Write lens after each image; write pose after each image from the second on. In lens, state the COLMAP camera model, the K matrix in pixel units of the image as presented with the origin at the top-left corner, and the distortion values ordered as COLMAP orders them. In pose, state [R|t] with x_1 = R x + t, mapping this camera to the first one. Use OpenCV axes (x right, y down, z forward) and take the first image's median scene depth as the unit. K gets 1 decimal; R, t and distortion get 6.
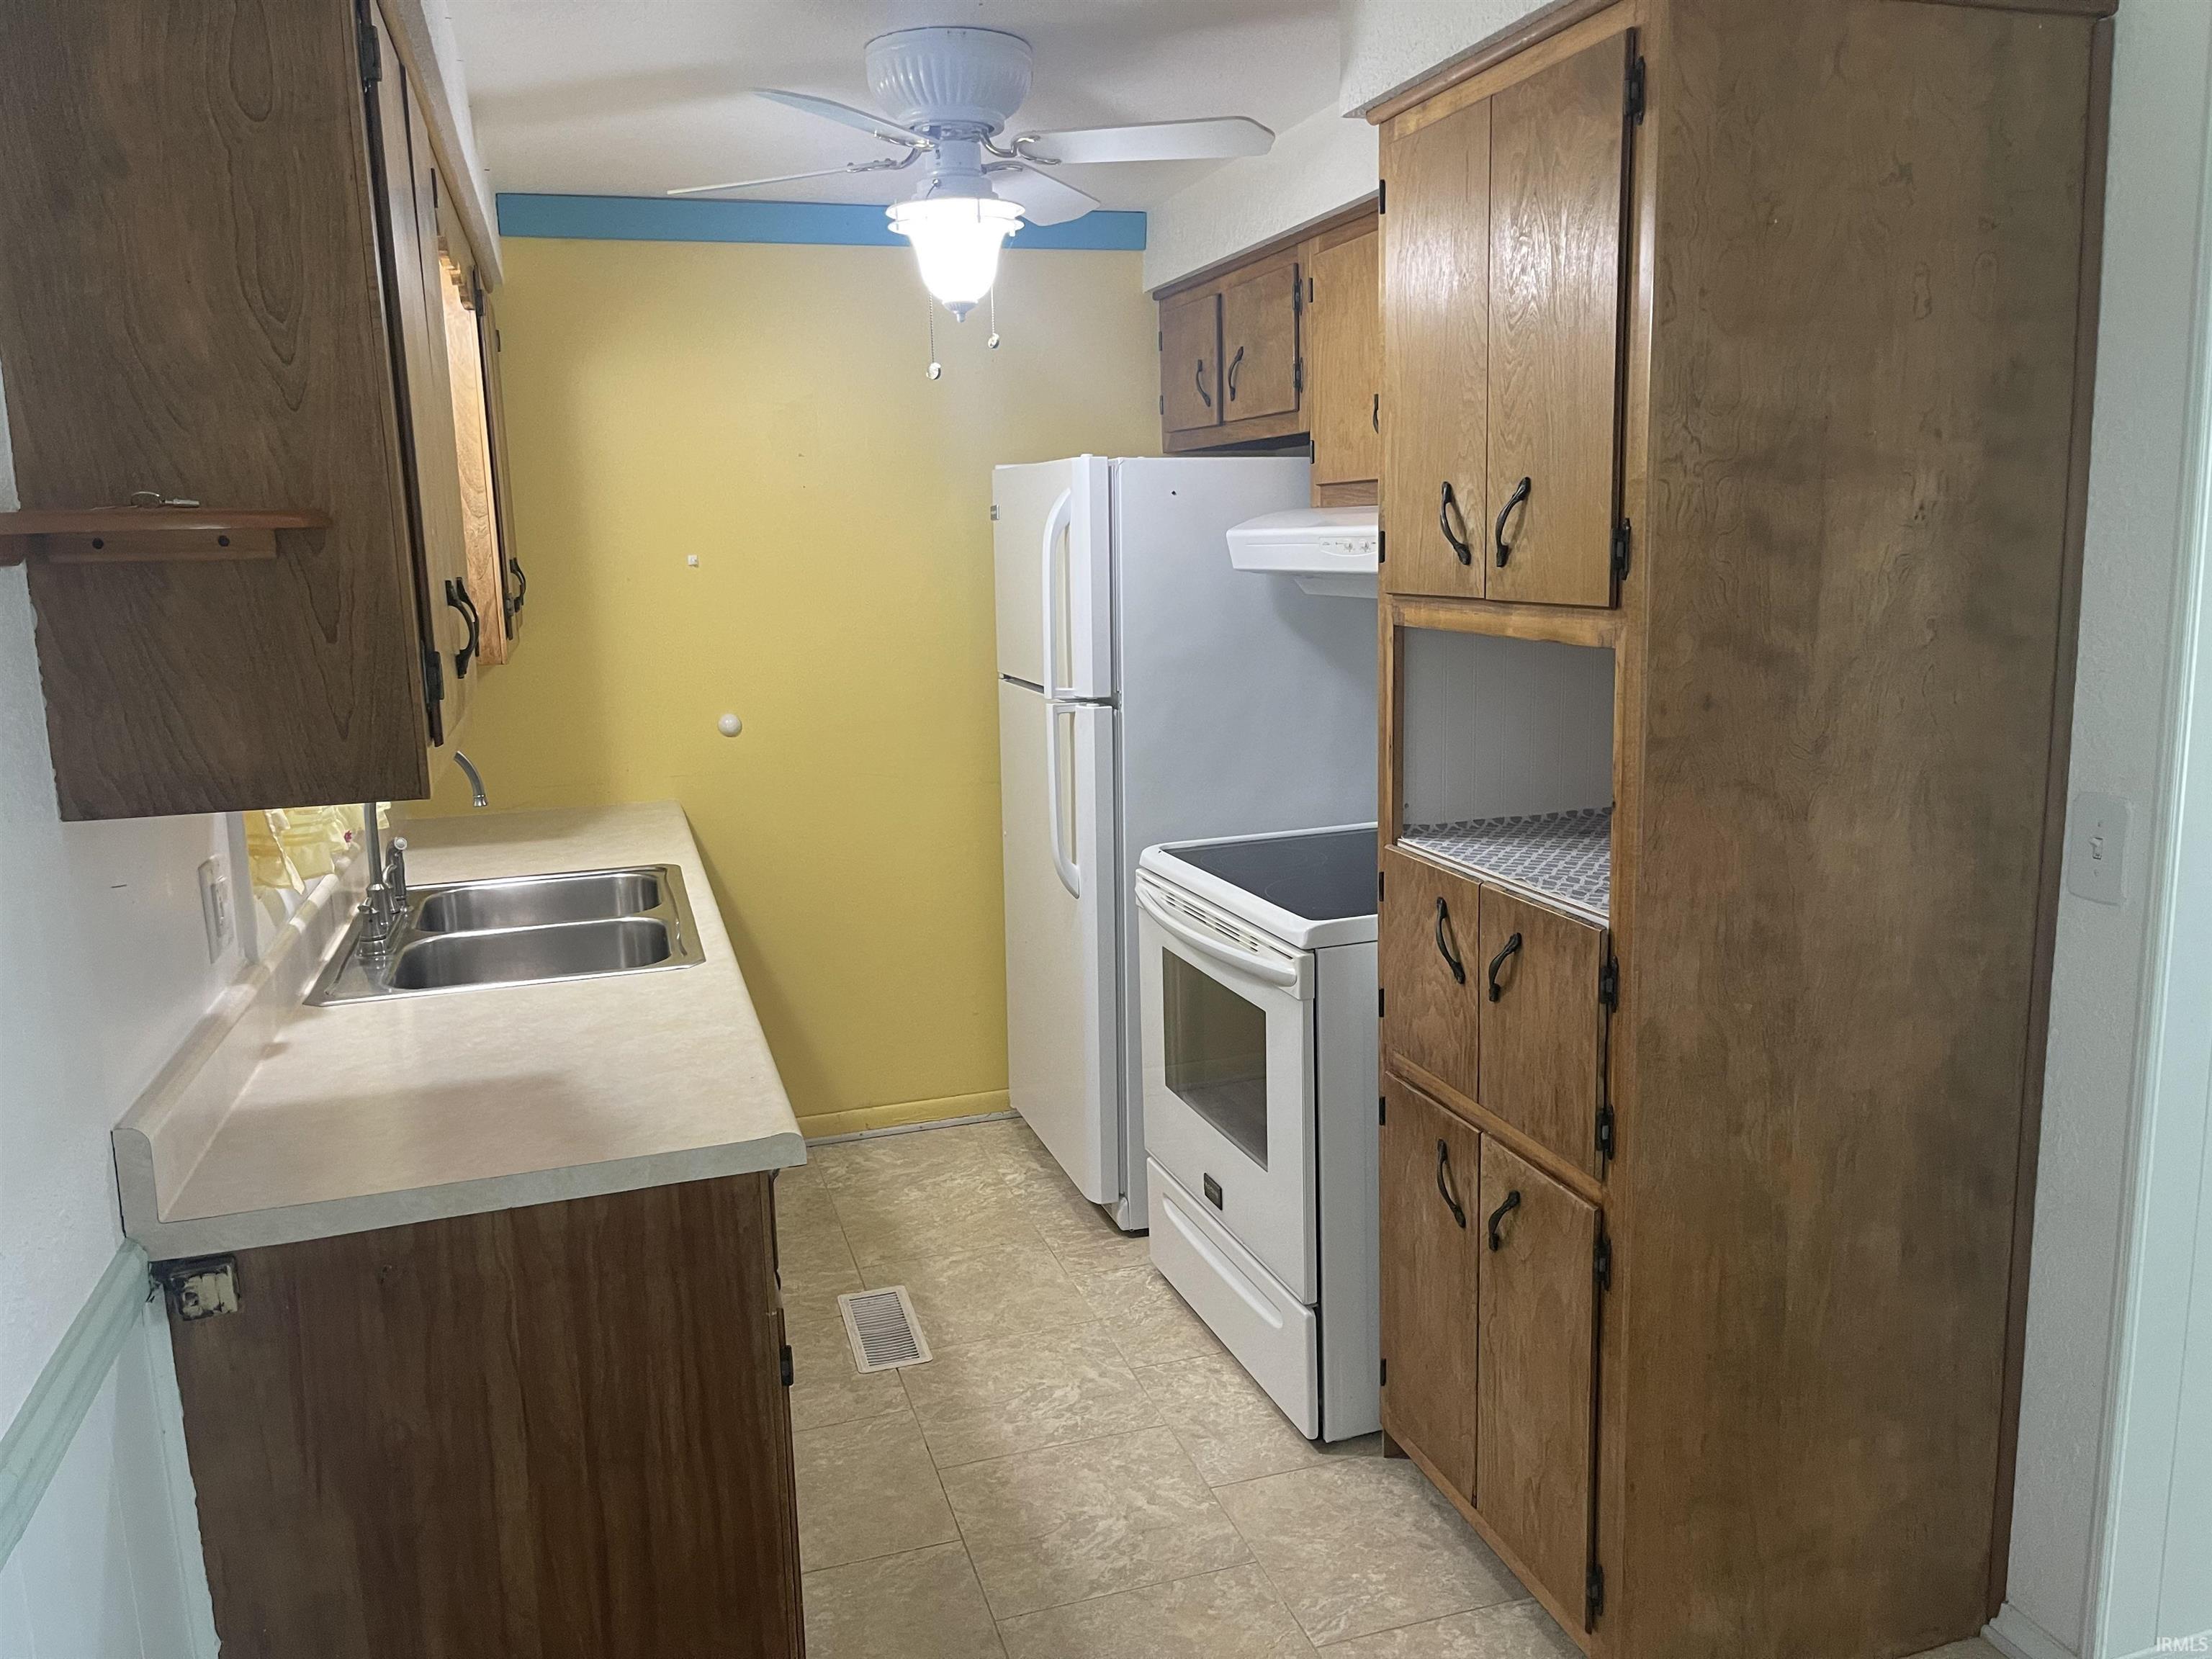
lens RADIAL K [[1685.6, 0, 1112.5], [0, 1685.6, 820.4], [0, 0, 1]] dist [0.023148, -0.006738]
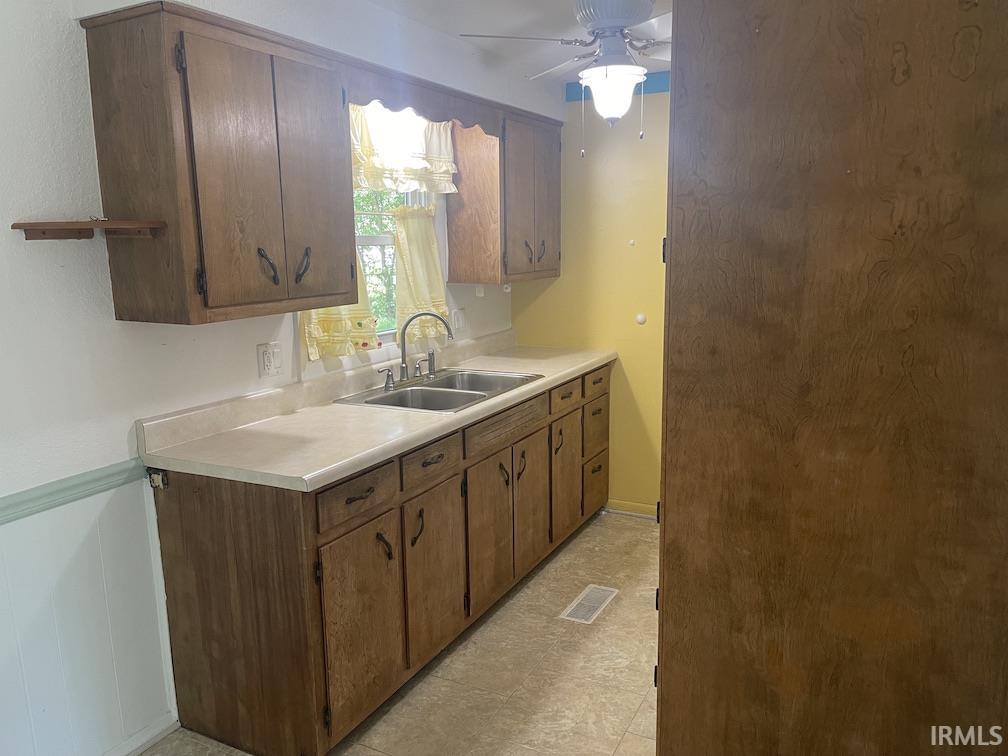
lens RADIAL K [[768.1, 0, 508.2], [0, 768.1, 376.3], [0, 0, 1]] dist [0.023148, -0.006738]
pose [[0.717783, 0.143984, -0.681216, 0.682177], [-0.127836, 0.989005, 0.074341, -0.072653], [0.684430, 0.033724, 0.728298, 0.344180]]
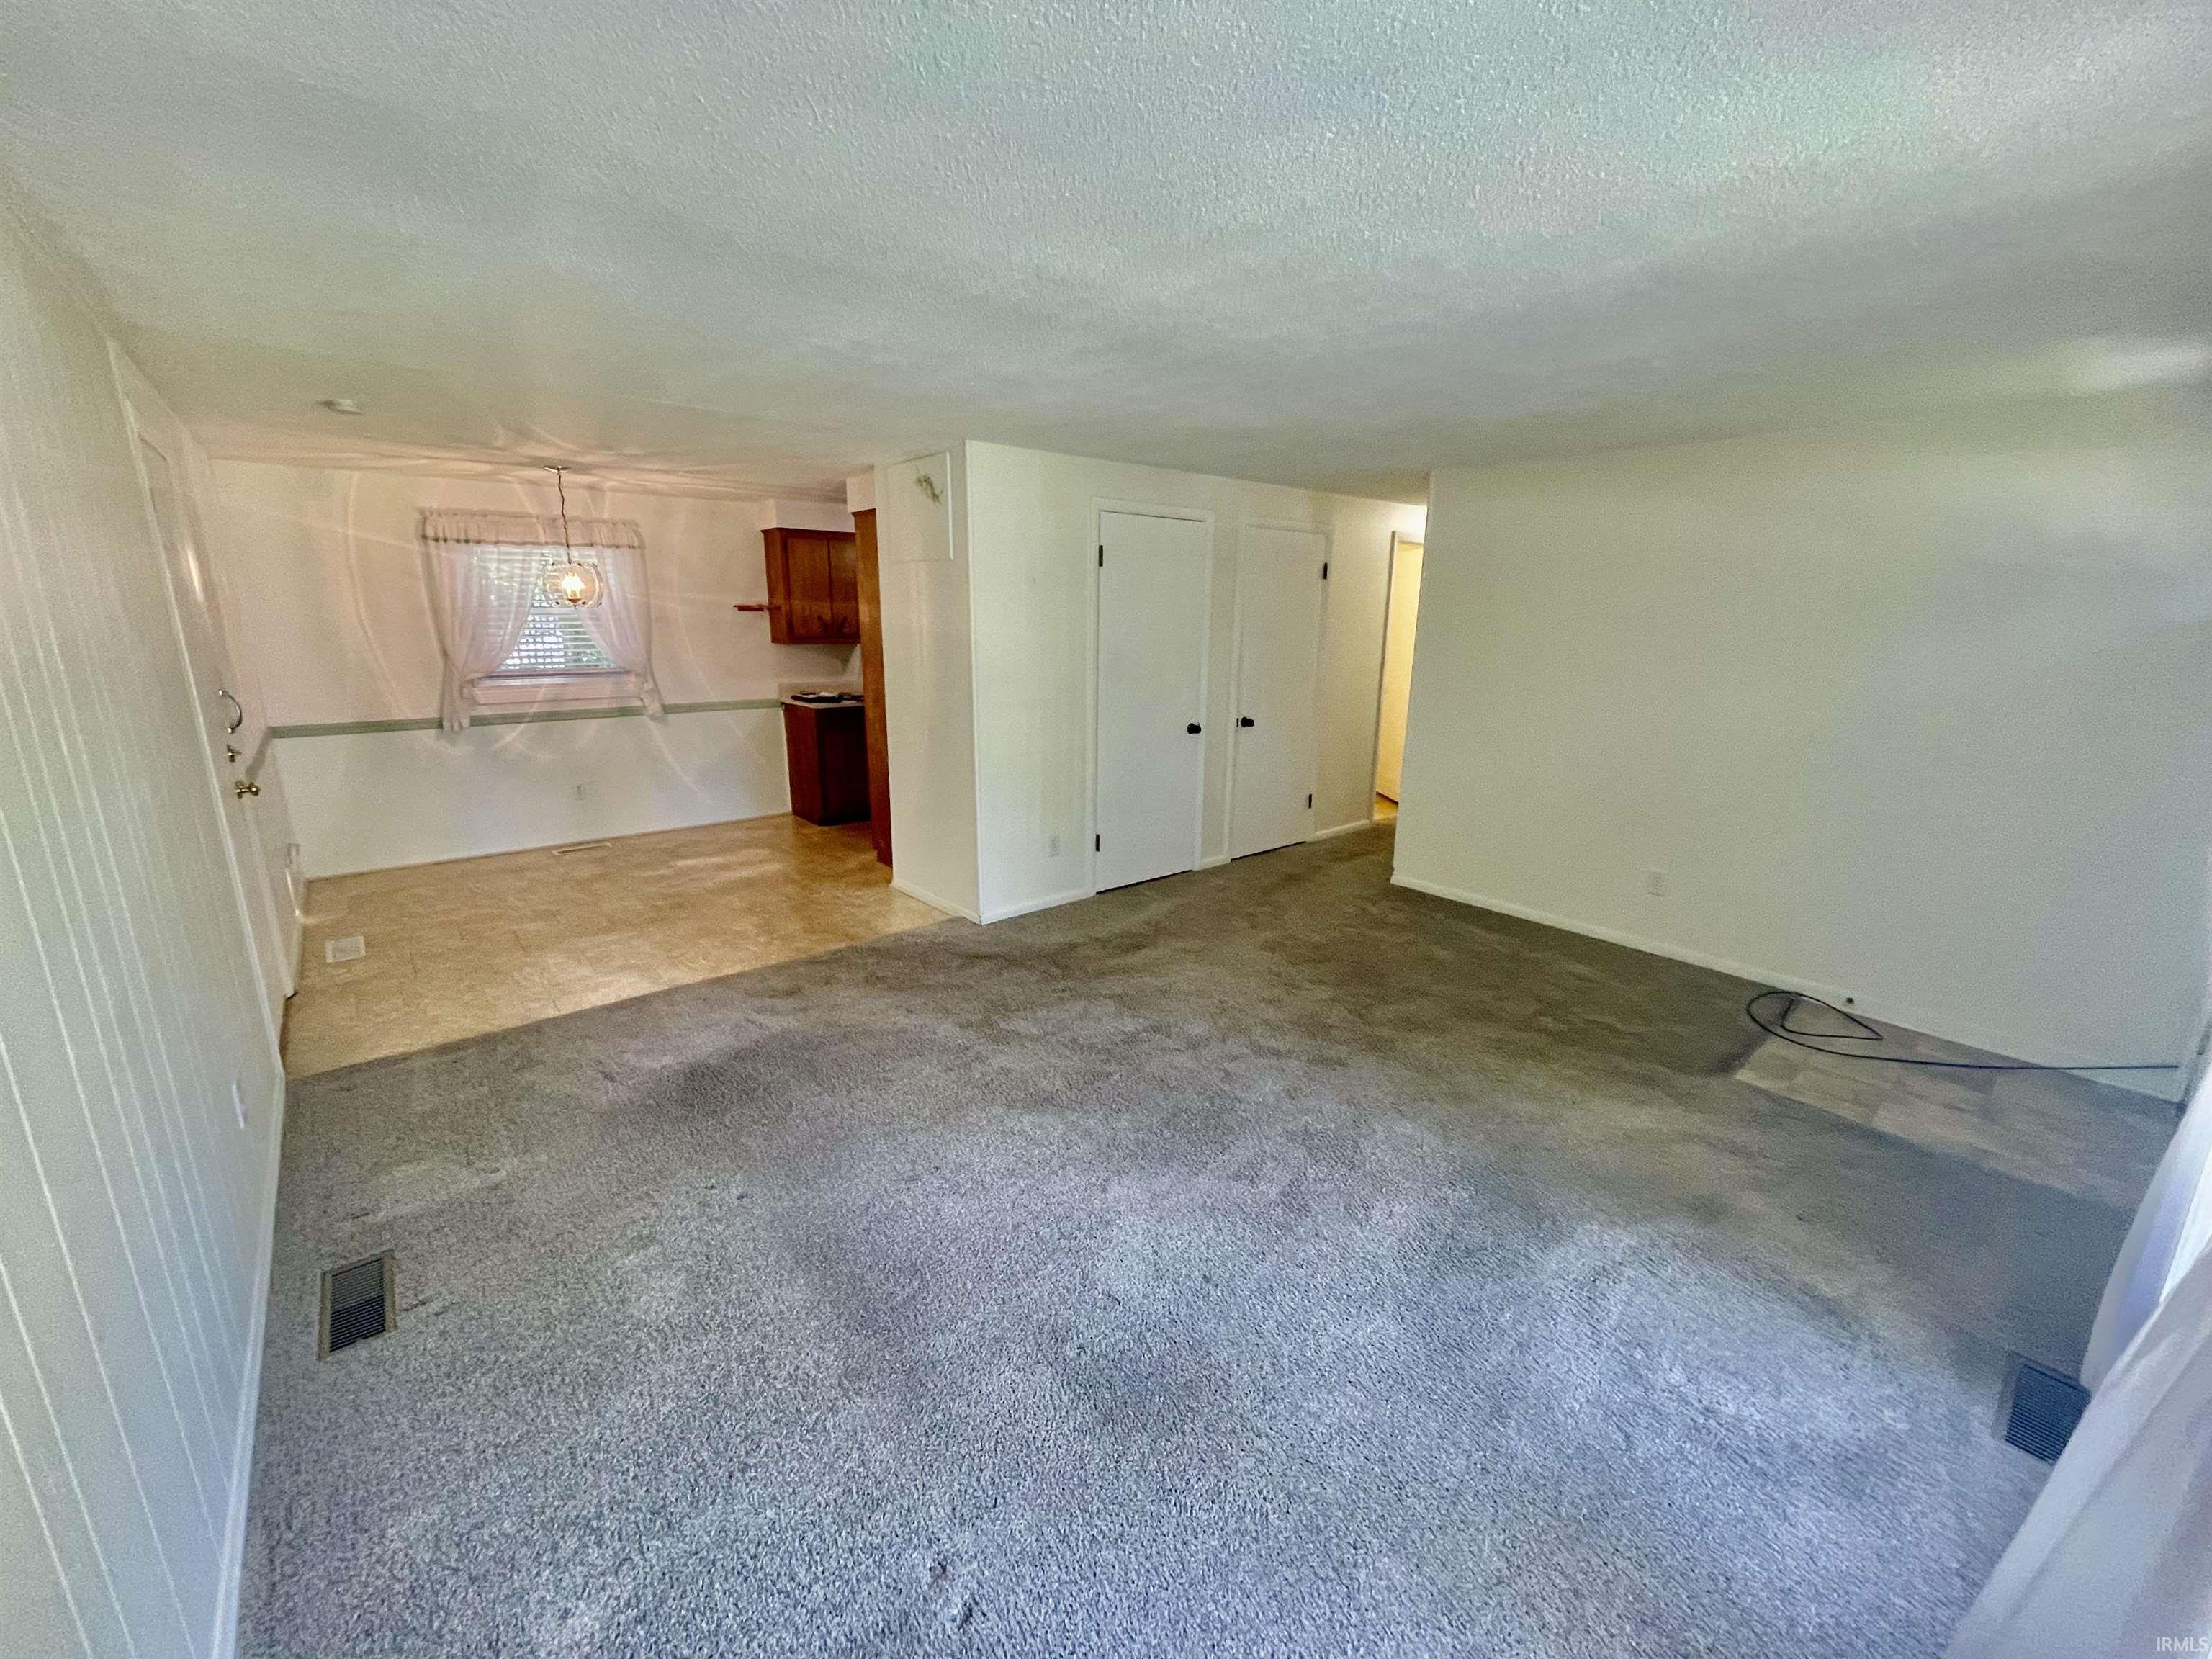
lens RADIAL K [[891.6, 0, 1104.7], [0, 891.6, 834.0], [0, 0, 1]] dist [-0.004604, 0.000083]
pose [[0.387702, 0.255349, -0.885711, 3.119613], [-0.182708, 0.963089, 0.197680, -0.195411], [0.903496, 0.085185, 0.420046, 0.543098]]
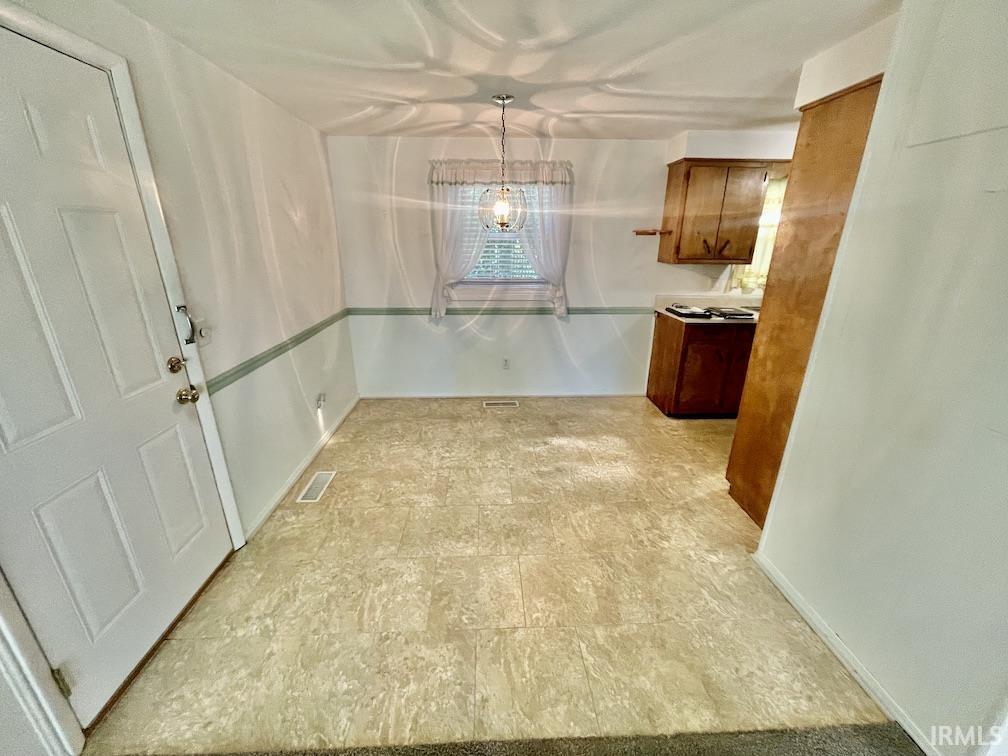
lens RADIAL K [[406.3, 0, 506.0], [0, 406.3, 378.5], [0, 0, 1]] dist [-0.004604, 0.000083]
pose [[-0.254539, 0.344030, -0.903800, 1.533244], [-0.167093, 0.904880, 0.391499, -0.126014], [0.952518, 0.250670, -0.172842, 0.552452]]
